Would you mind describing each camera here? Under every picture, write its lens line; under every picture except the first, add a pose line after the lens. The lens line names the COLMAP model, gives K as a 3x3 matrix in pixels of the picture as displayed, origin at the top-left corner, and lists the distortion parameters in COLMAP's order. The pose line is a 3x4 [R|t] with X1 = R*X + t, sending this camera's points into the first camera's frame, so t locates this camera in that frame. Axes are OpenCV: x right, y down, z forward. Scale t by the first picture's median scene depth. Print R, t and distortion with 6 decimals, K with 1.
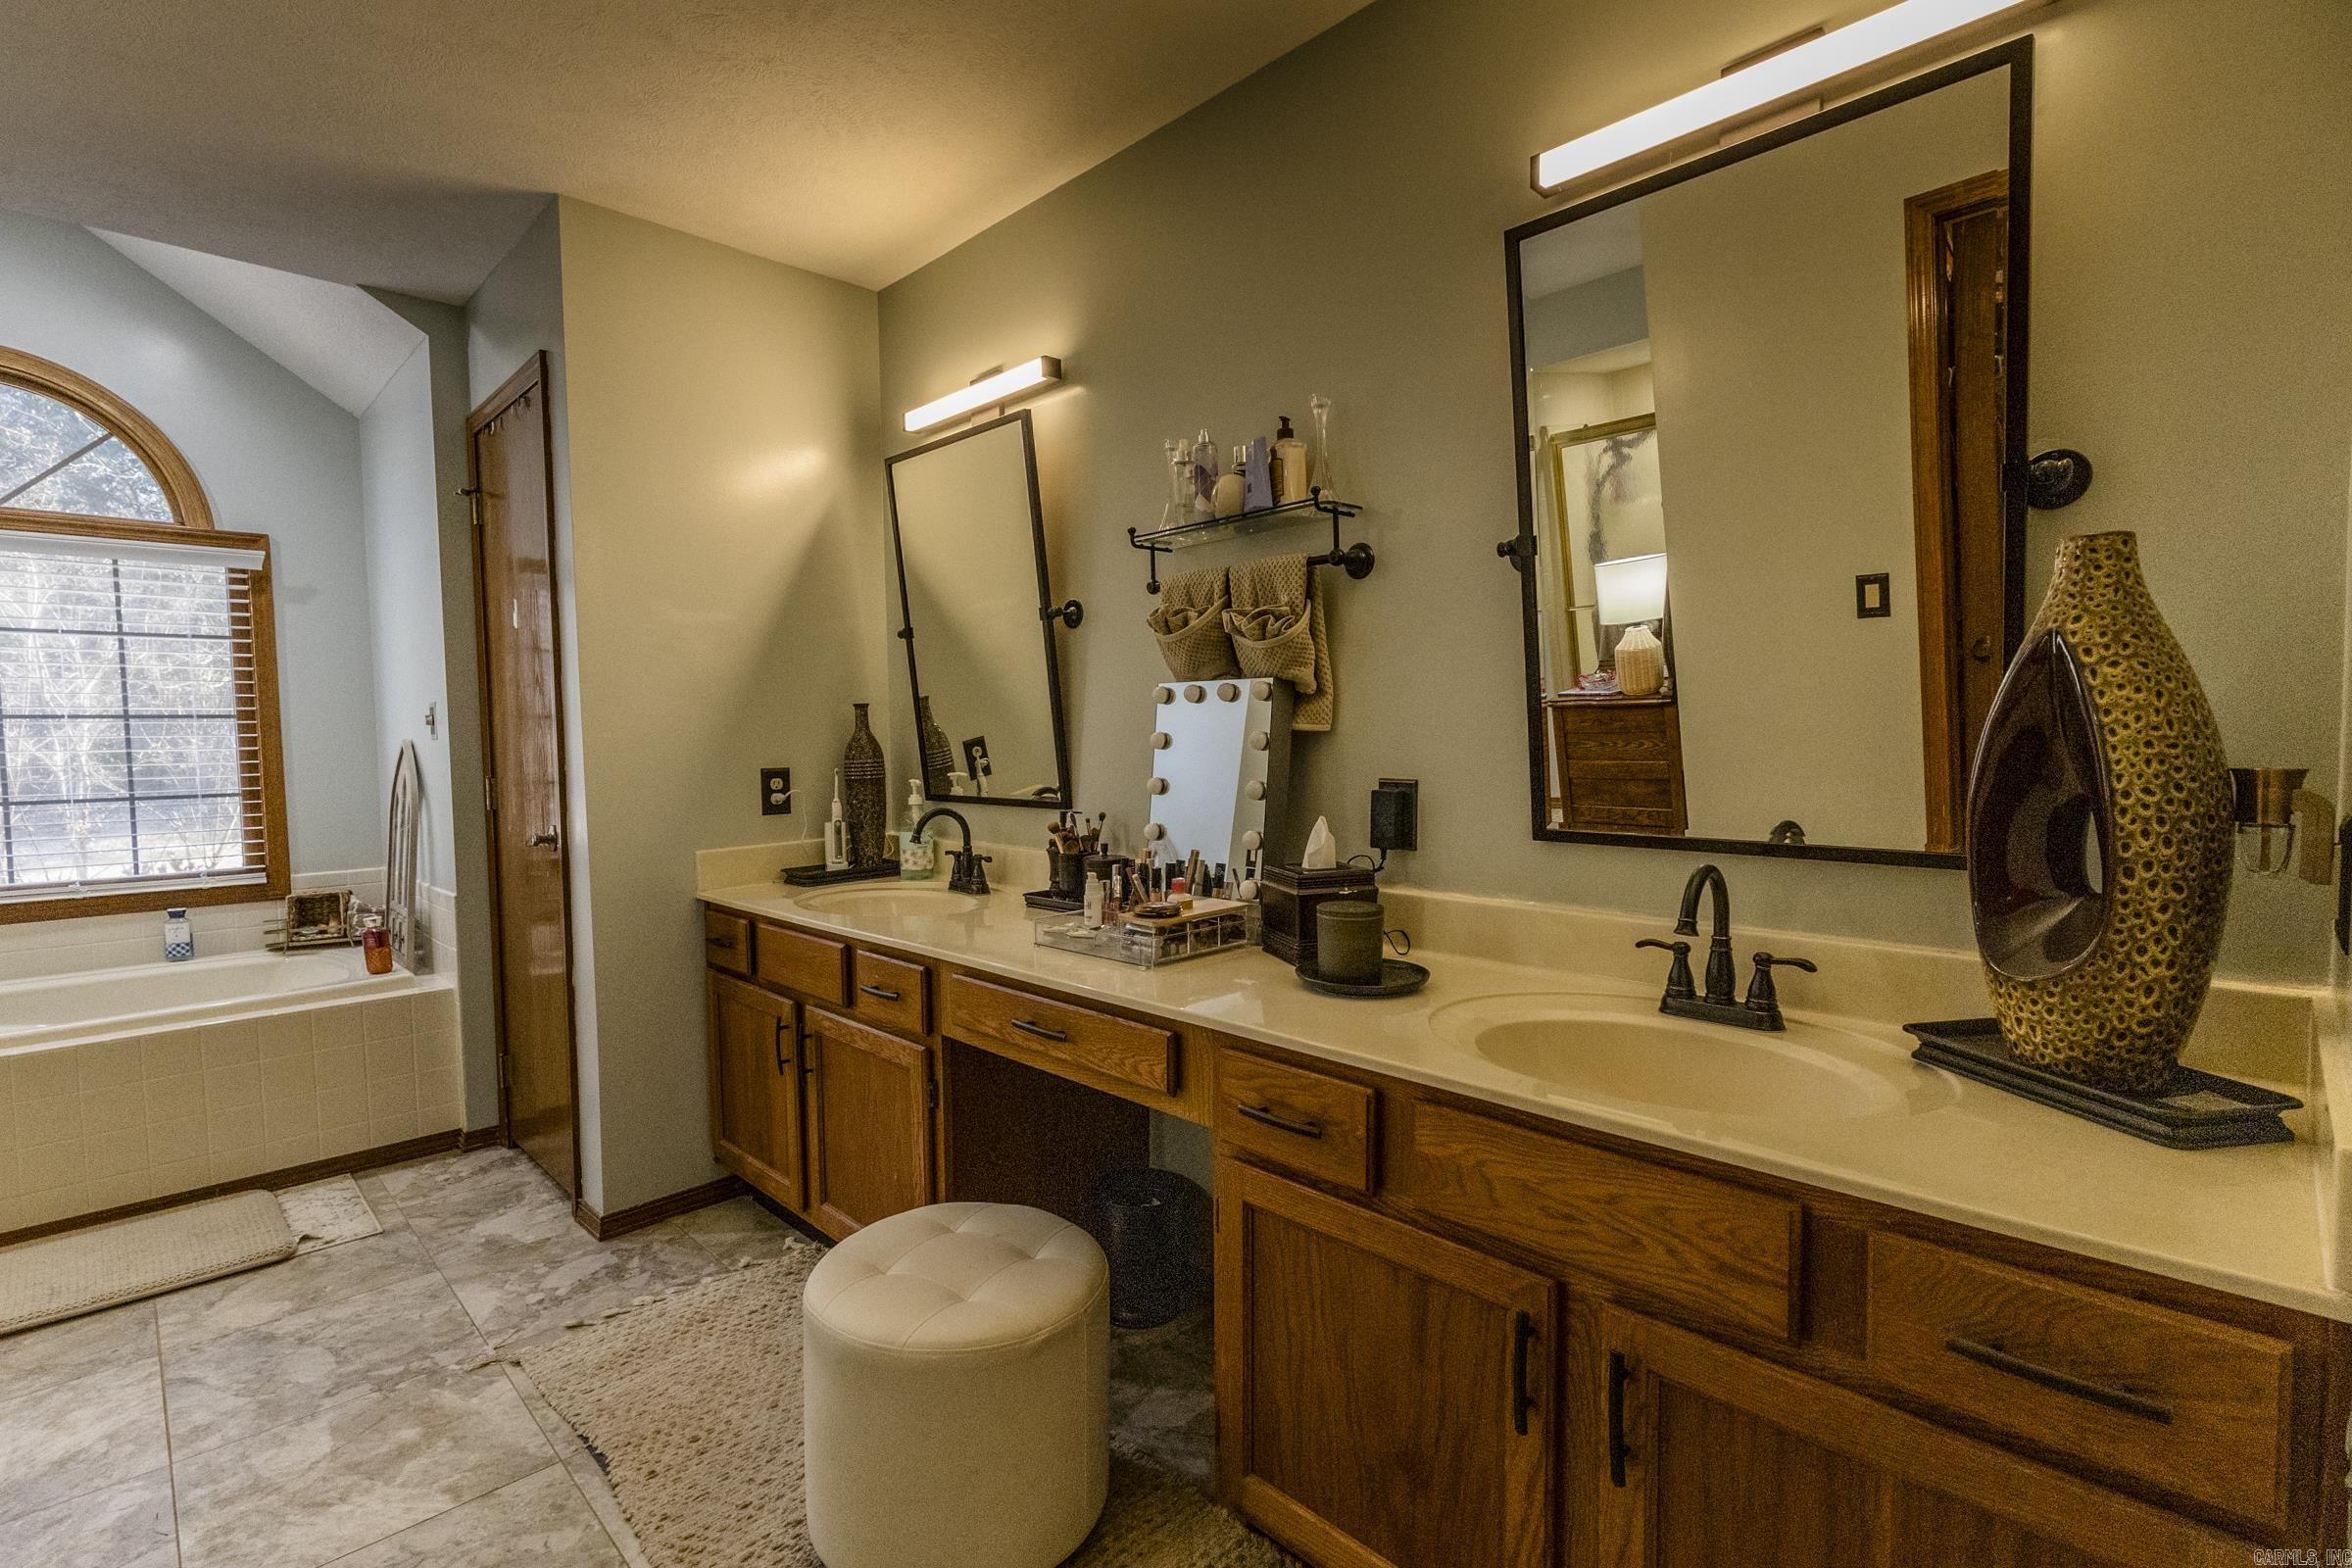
lens RADIAL K [[1078.6, 0, 1156.0], [0, 1078.6, 785.8], [0, 0, 1]] dist [0.004108, -0.002100]
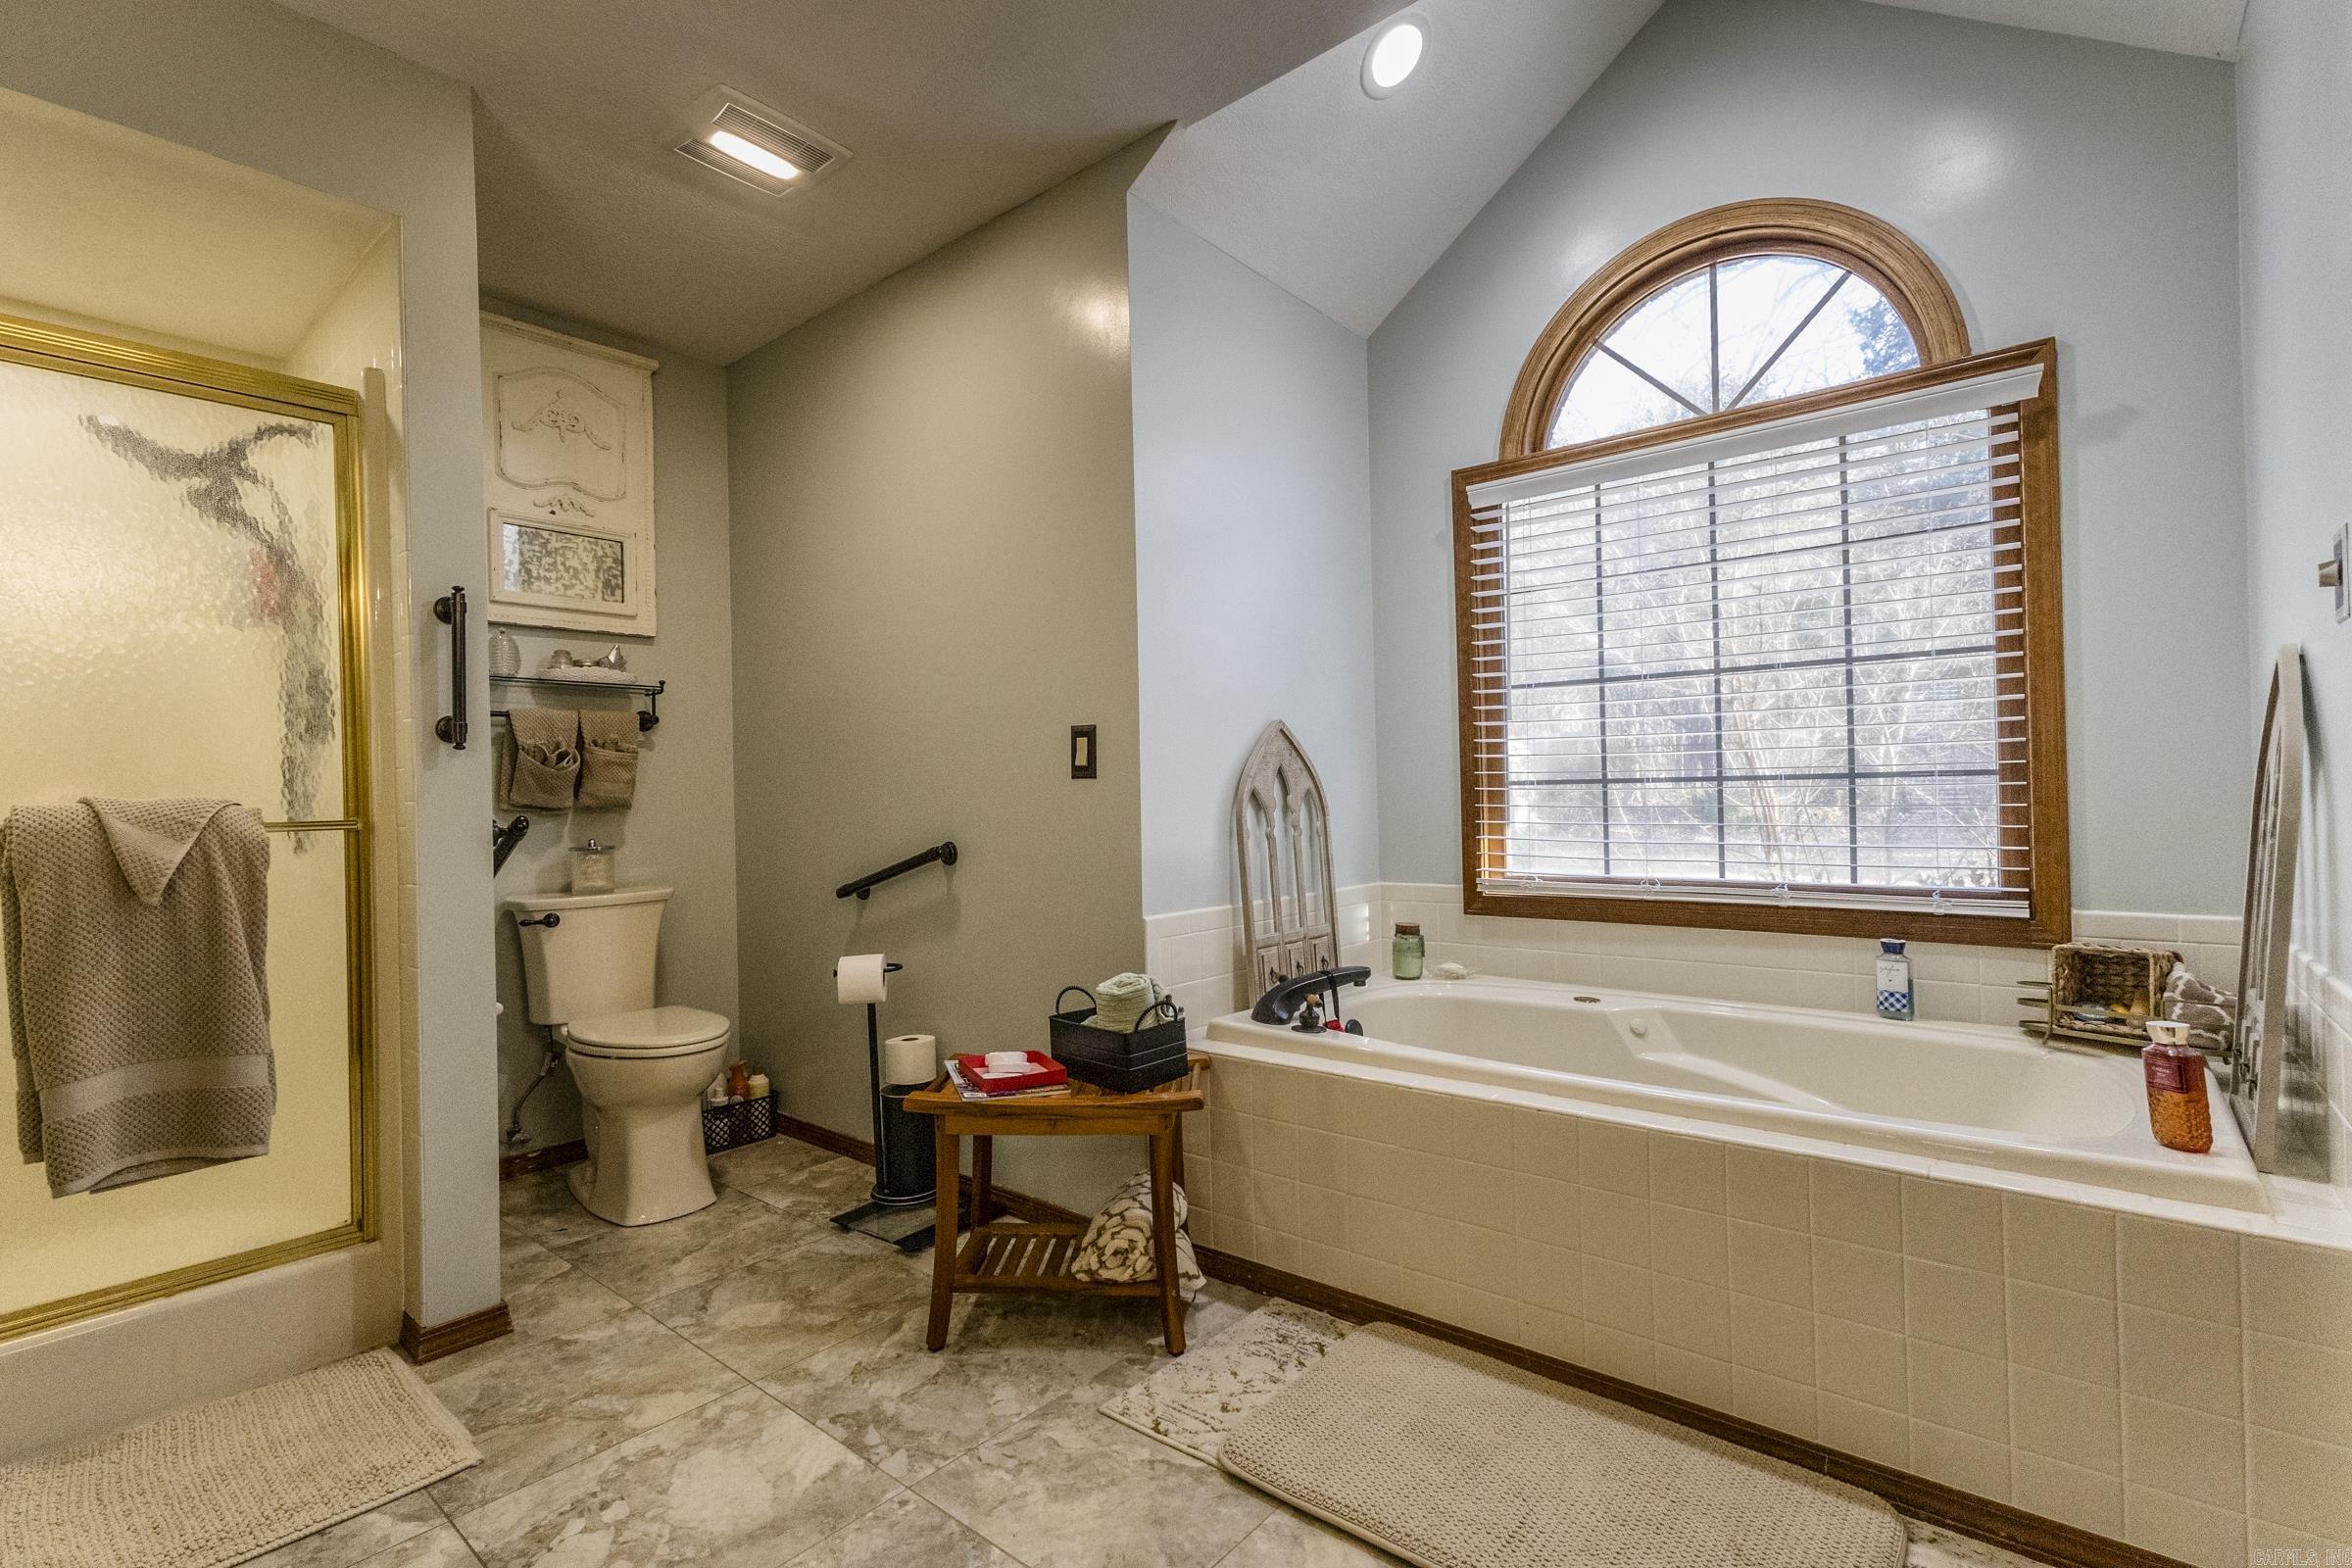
lens RADIAL K [[1078.6, 0, 1167.9], [0, 1078.6, 793.5], [0, 0, 1]] dist [0.004108, -0.002100]
pose [[0.094655, 0.011276, -0.995446, -0.274986], [-0.030505, 0.999499, 0.008422, 0.030560], [0.995043, 0.029569, 0.094951, 0.470698]]
